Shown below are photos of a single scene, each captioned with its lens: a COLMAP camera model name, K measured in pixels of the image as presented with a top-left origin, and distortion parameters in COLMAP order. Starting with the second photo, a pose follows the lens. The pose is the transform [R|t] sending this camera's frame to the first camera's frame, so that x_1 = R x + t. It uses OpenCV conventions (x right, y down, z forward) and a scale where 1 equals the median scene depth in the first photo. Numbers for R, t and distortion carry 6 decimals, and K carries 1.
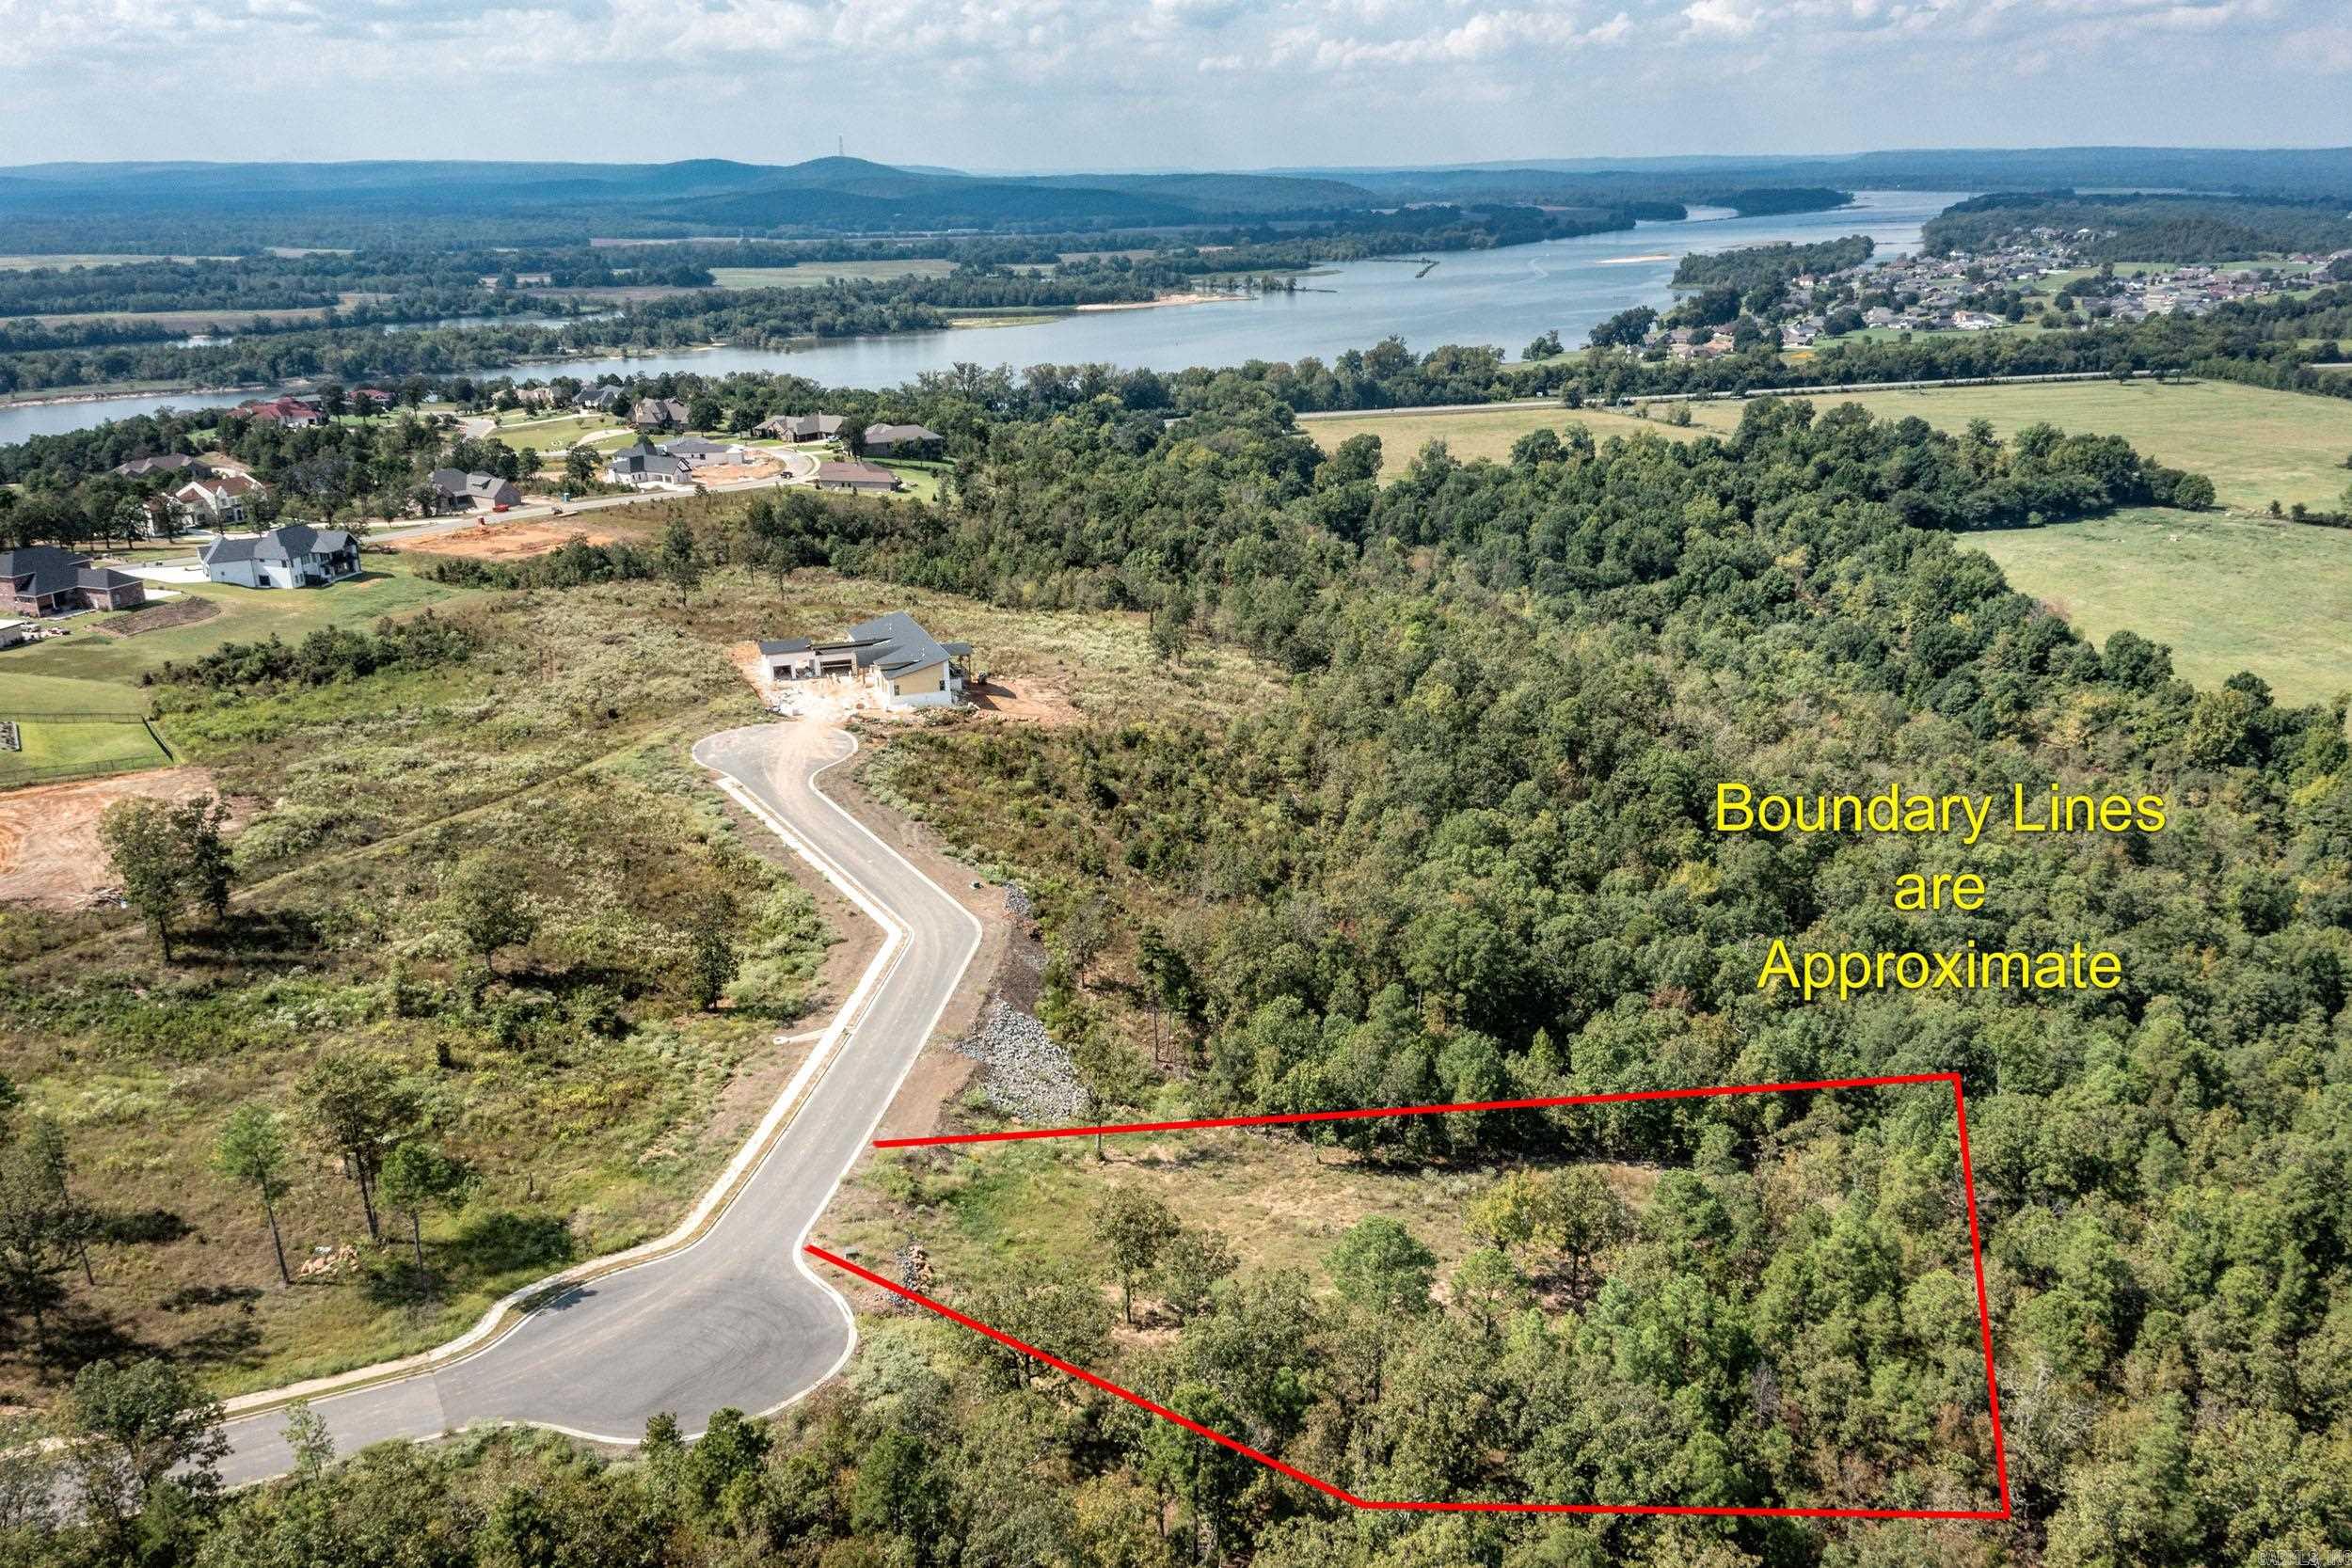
lens RADIAL K [[1738.1, 0, 1172.1], [0, 1738.1, 791.8], [0, 0, 1]] dist [0.217003, -0.295431]
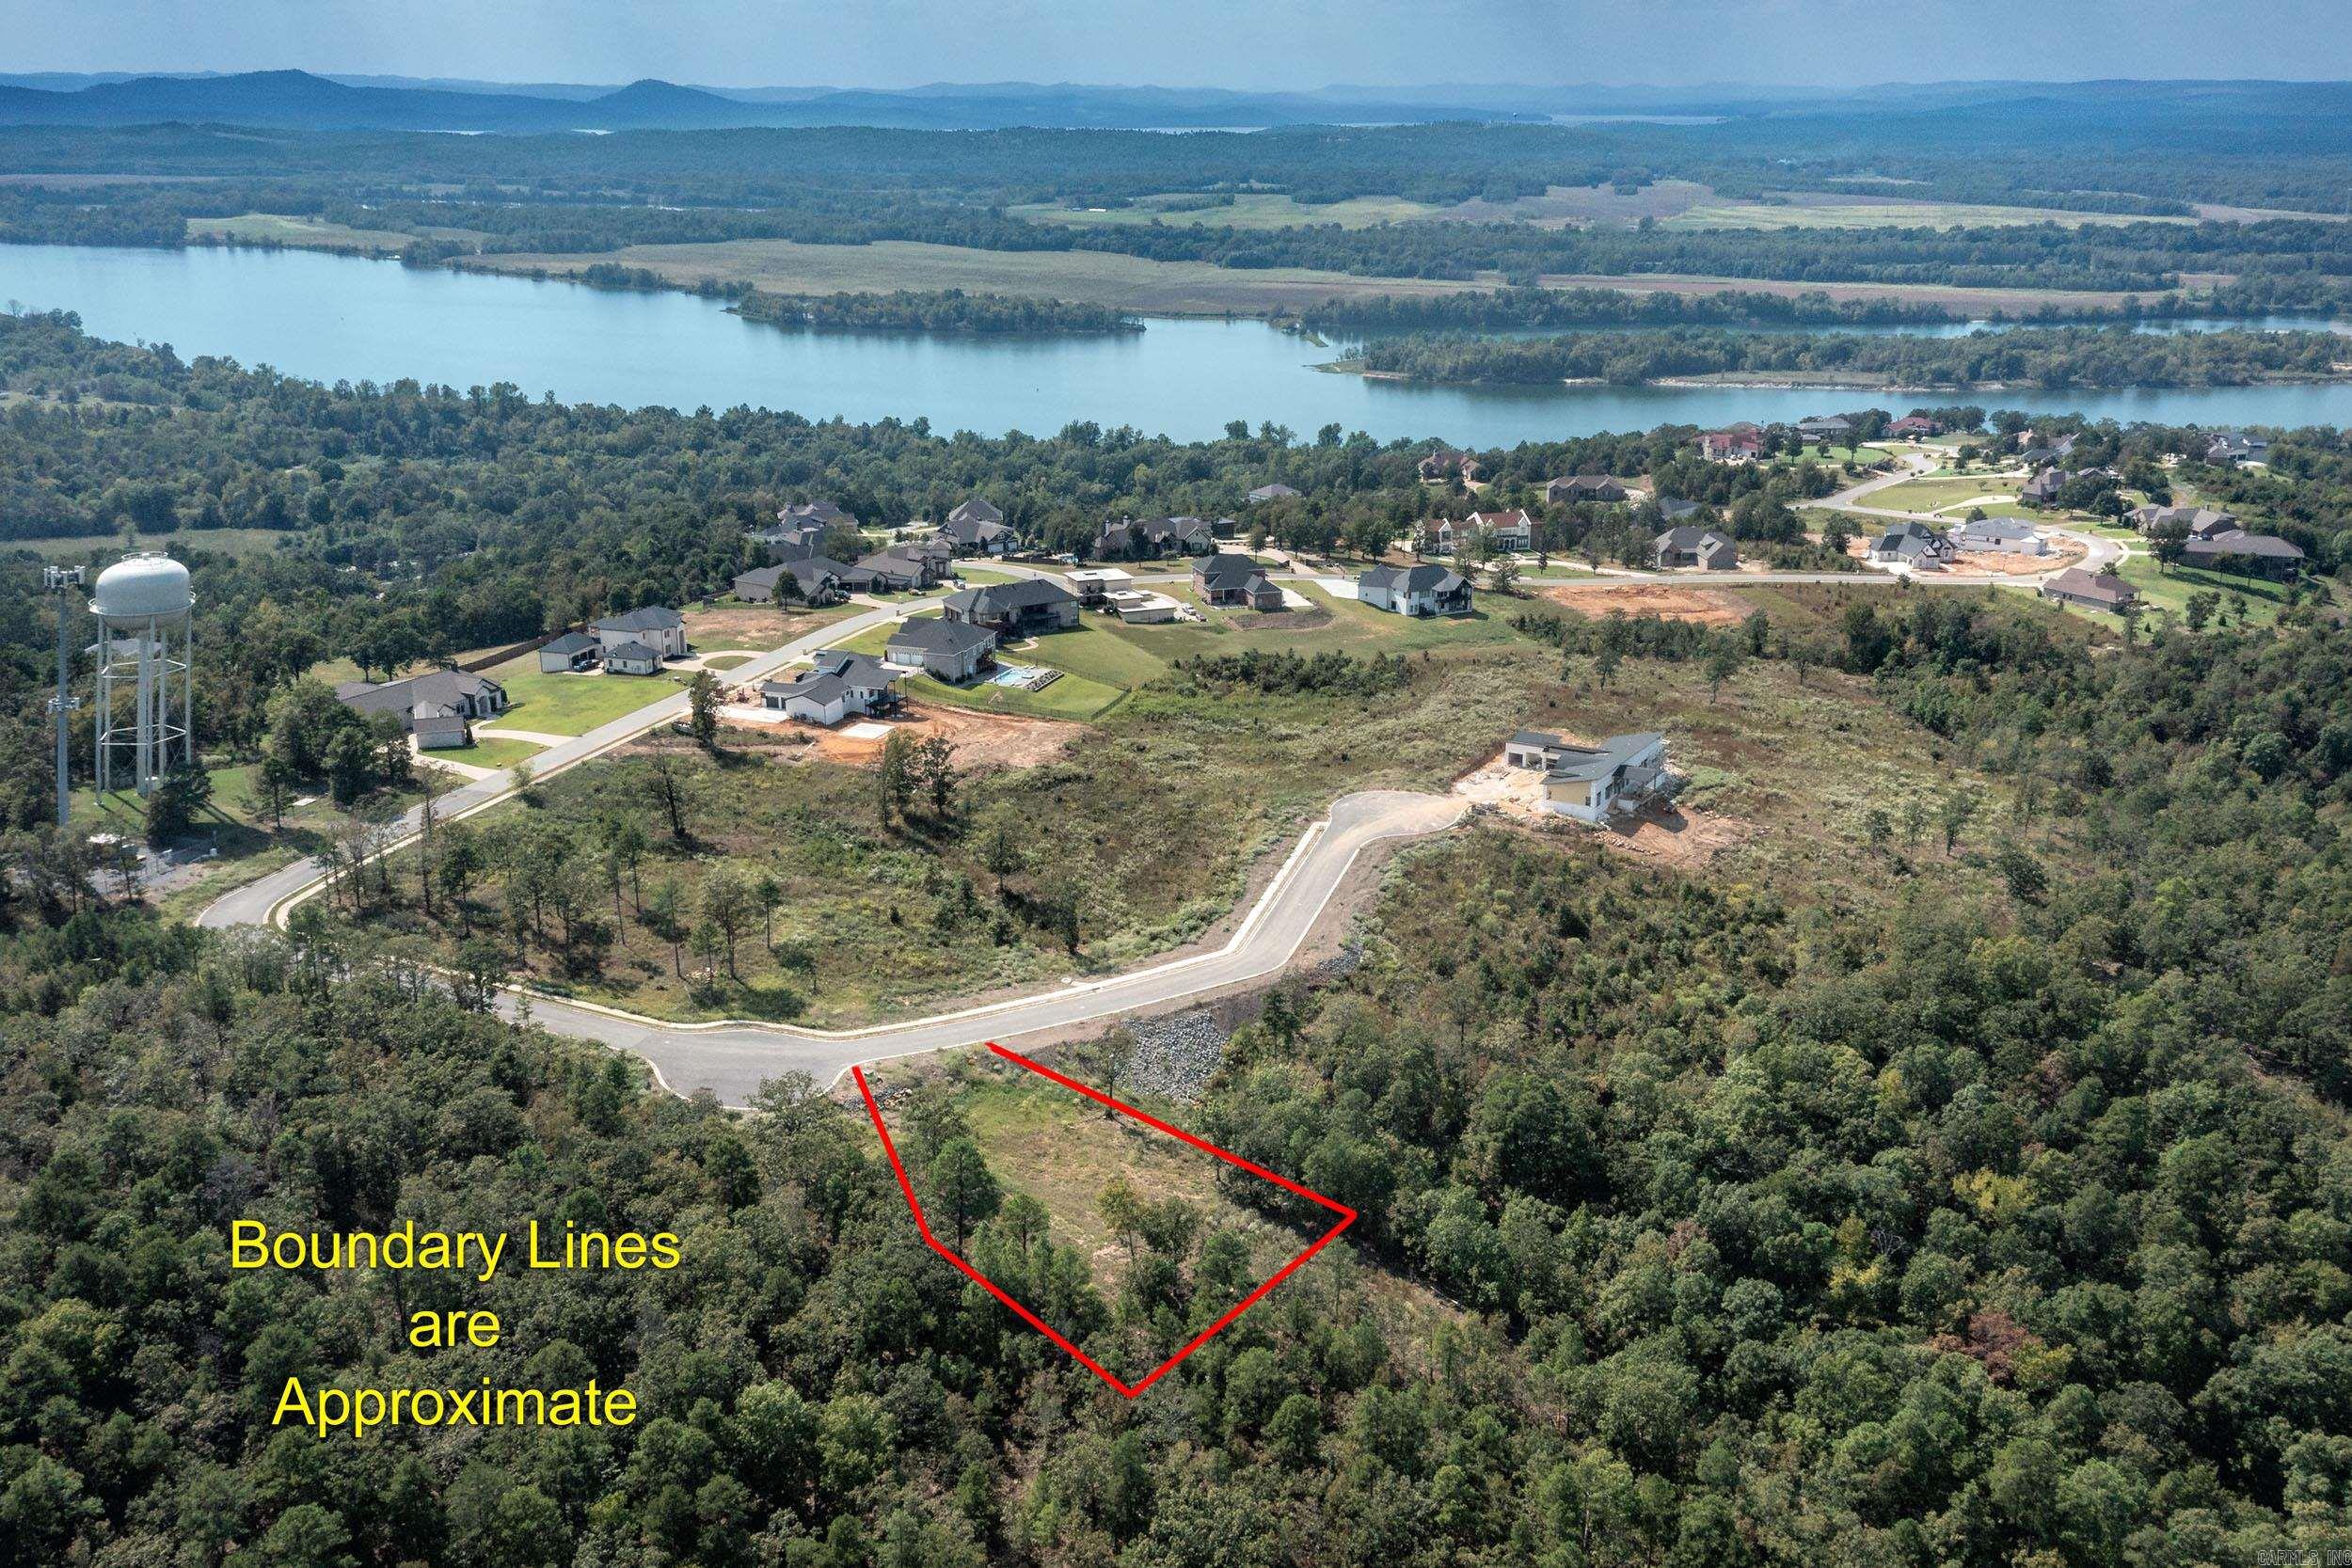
lens RADIAL K [[2104.0, 0, 1231.7], [0, 2104.0, 801.5], [0, 0, 1]] dist [0.197667, -0.251327]
pose [[0.636475, 0.244855, -0.731399, 0.435327], [-0.259946, 0.960892, 0.095474, -0.080396], [0.726173, 0.129357, 0.675233, -0.040789]]
